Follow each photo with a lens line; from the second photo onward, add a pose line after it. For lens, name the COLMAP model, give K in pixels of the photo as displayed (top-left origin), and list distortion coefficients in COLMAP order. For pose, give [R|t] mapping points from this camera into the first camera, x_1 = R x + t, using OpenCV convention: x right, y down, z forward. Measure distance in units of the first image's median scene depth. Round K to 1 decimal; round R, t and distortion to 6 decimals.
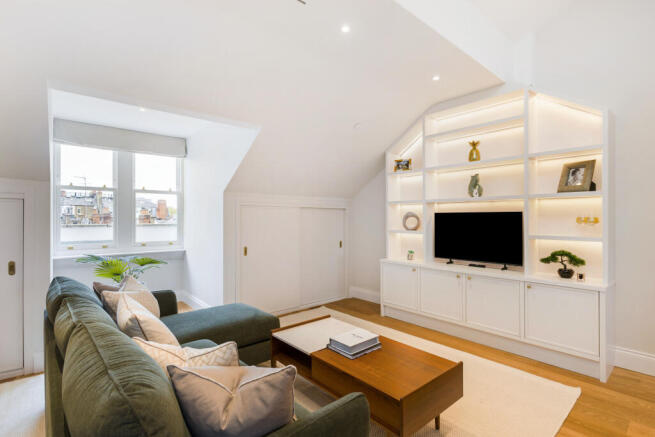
lens RADIAL K [[317.3, 0, 326.7], [0, 317.3, 217.0], [0, 0, 1]] dist [-0.004852, -0.000772]
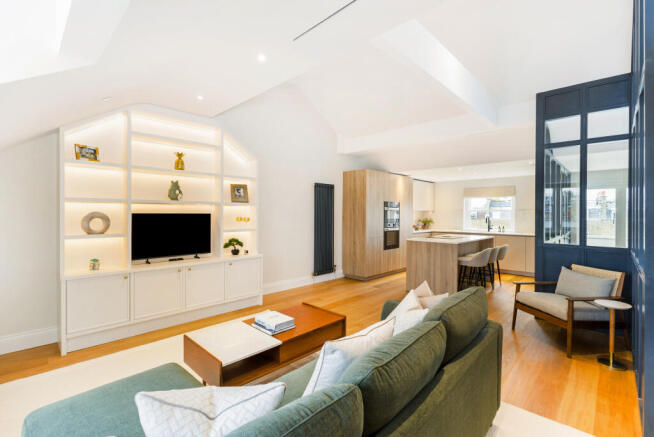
lens RADIAL K [[294.4, 0, 330.1], [0, 294.4, 213.7], [0, 0, 1]] dist [0.003701, 0.000172]
pose [[-0.086808, 0.000549, 0.996225, -0.653020], [-0.007008, 0.999975, -0.001161, -0.017211], [-0.996200, -0.007083, -0.086802, 0.537917]]
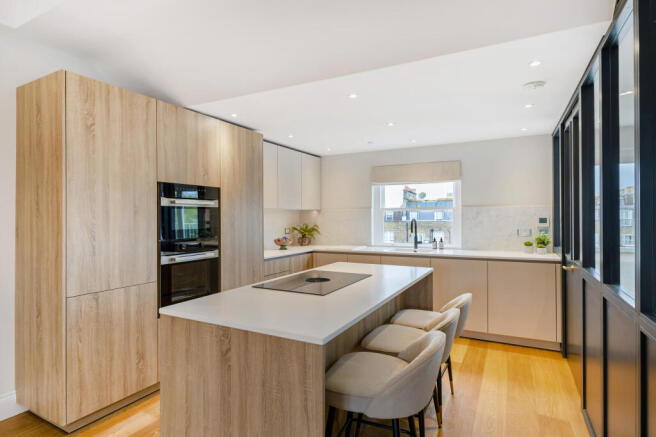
lens RADIAL K [[357.3, 0, 327.6], [0, 357.3, 219.0], [0, 0, 1]] dist [0.004797, 0.000635]
pose [[-0.359467, -0.004270, 0.933148, 0.282695], [0.002880, 0.999980, 0.005685, -0.018423], [-0.933153, 0.004731, -0.359447, -0.028748]]
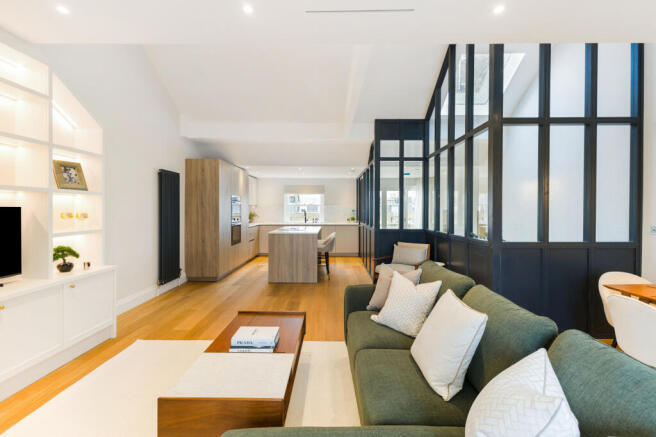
lens RADIAL K [[287.5, 0, 326.0], [0, 287.5, 213.5], [0, 0, 1]] dist [0.009211, -0.000003]
pose [[-0.735687, -0.010938, 0.677233, -0.424818], [-0.003366, 0.999916, 0.012494, -0.011131], [-0.677313, 0.006912, -0.735663, 0.927830]]
